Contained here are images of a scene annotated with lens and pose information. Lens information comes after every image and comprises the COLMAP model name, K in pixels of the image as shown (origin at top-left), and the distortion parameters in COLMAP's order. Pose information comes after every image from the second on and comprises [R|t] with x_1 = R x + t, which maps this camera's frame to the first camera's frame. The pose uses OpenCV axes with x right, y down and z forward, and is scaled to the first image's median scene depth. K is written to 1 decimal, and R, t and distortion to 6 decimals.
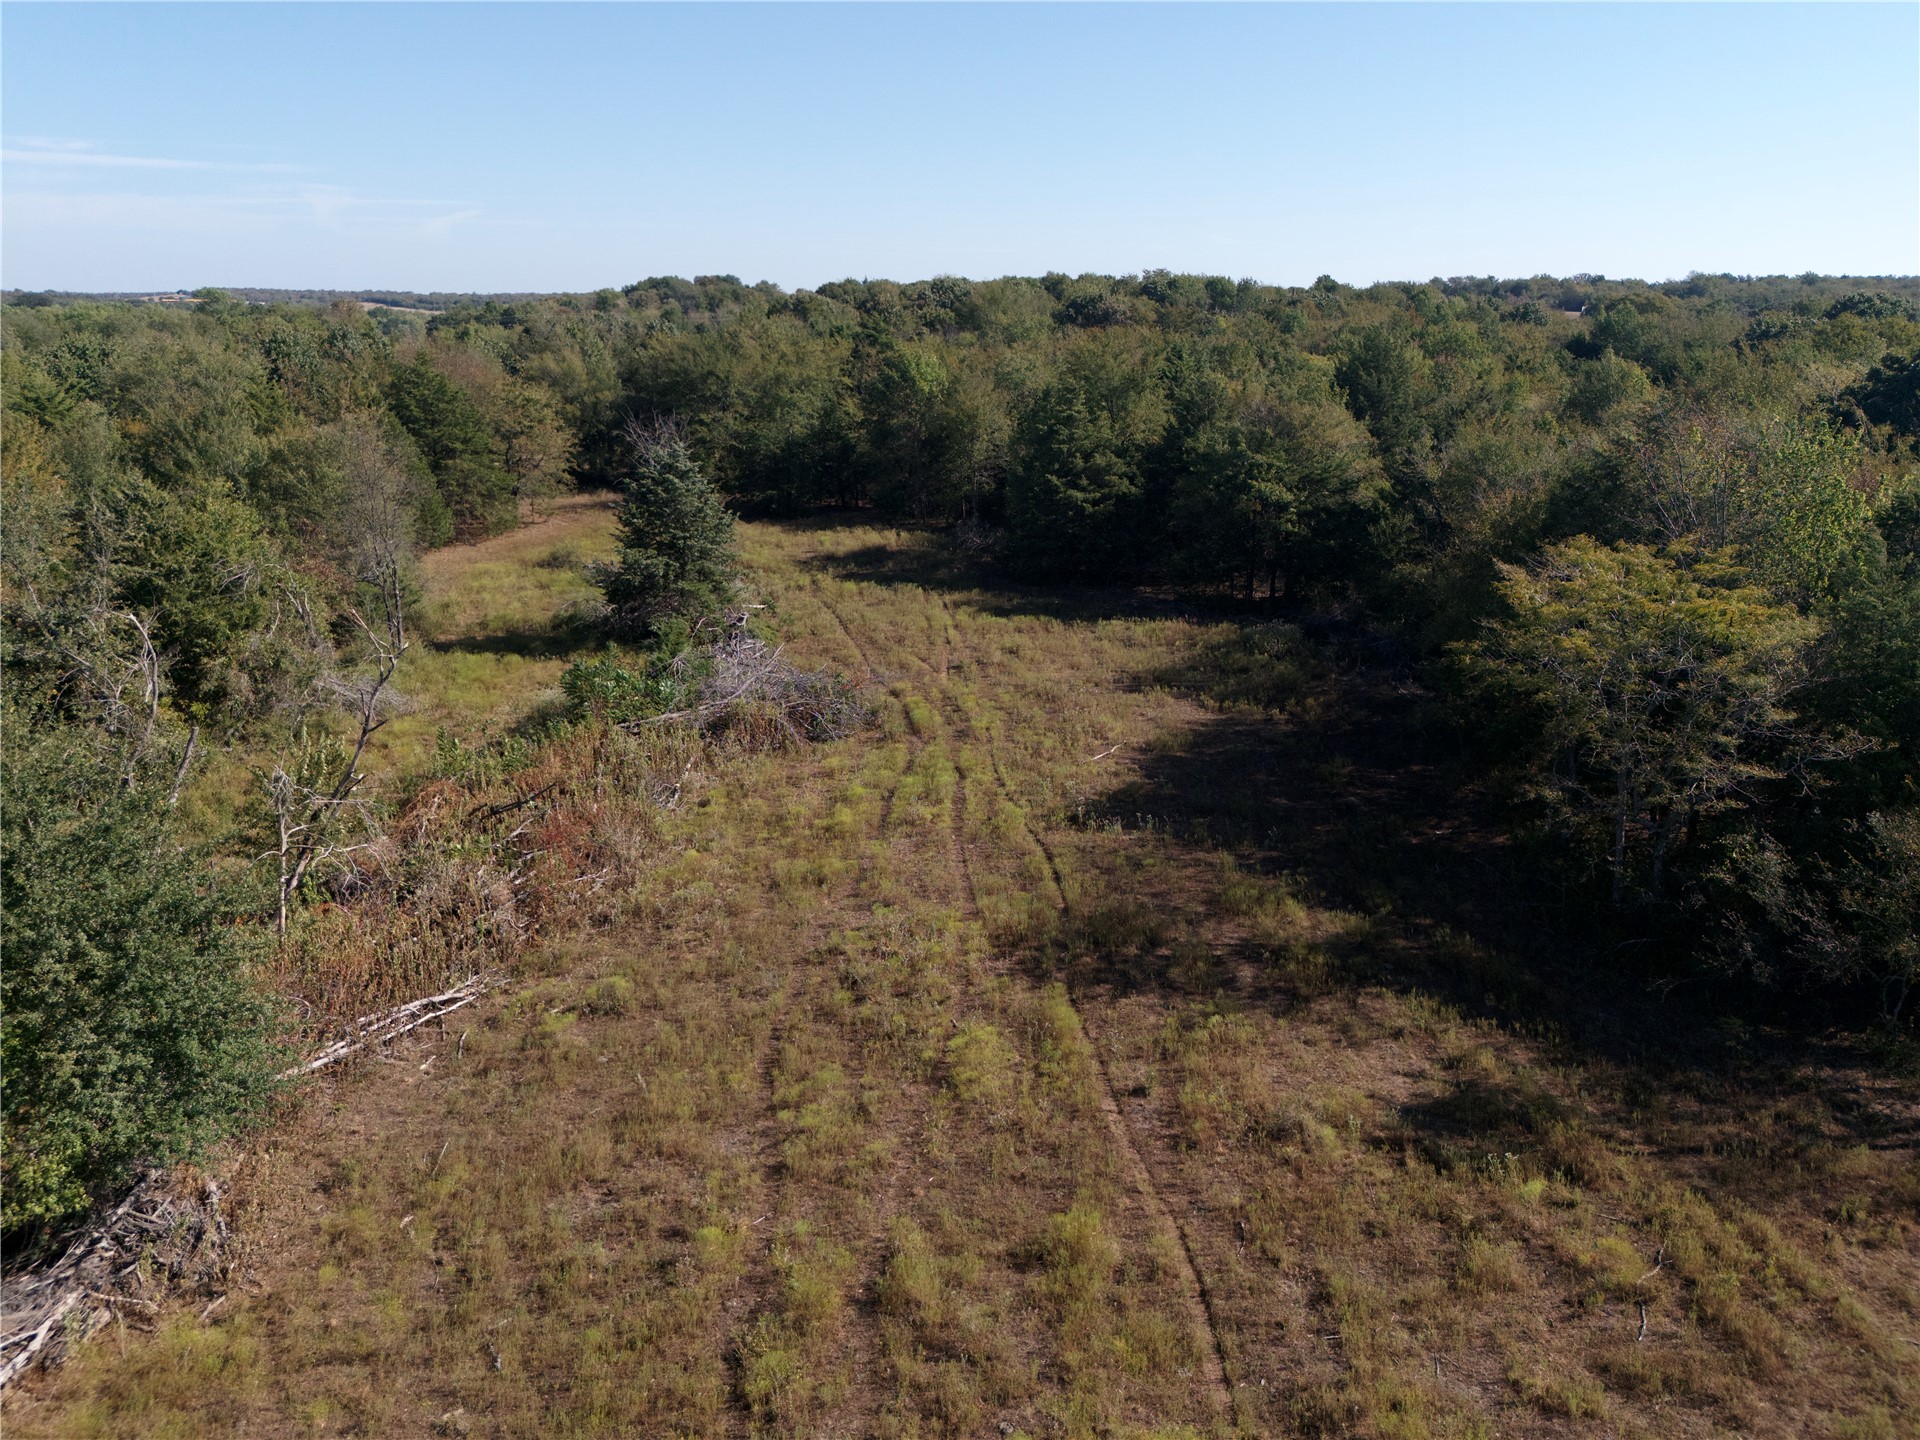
lens RADIAL K [[1405.4, 0, 961.7], [0, 1405.4, 719.0], [0, 0, 1]] dist [0.074247, -0.083315]
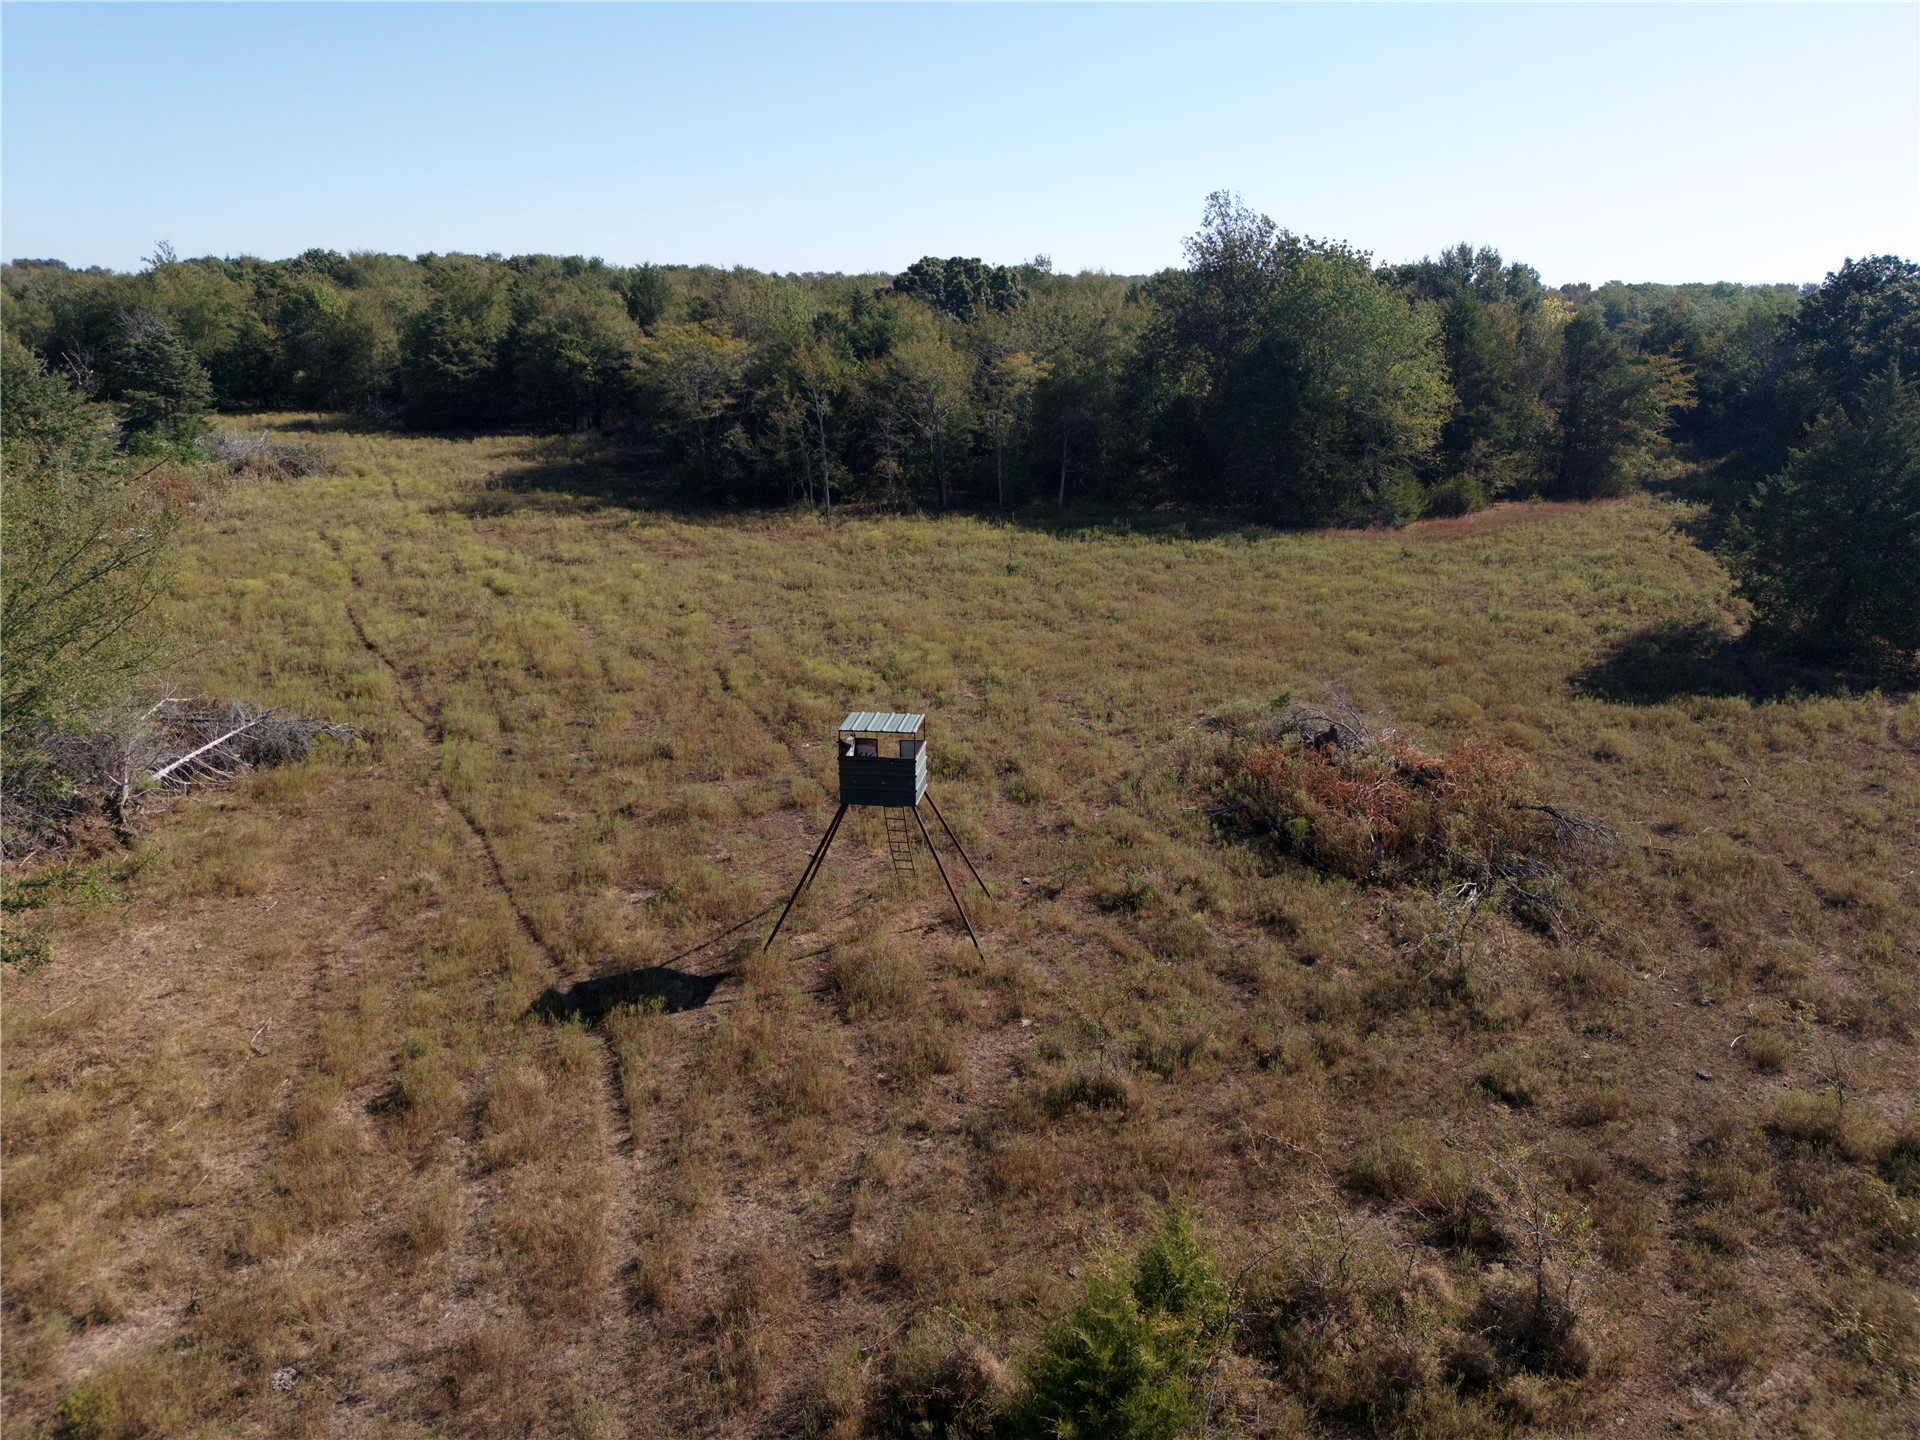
lens RADIAL K [[1405.4, 0, 949.9], [0, 1405.4, 715.6], [0, 0, 1]] dist [0.074247, -0.083315]
pose [[0.921516, -0.109412, 0.372608, -0.034437], [0.110450, 0.993707, 0.018632, 0.241152], [-0.372302, 0.023985, 0.927802, -0.604243]]
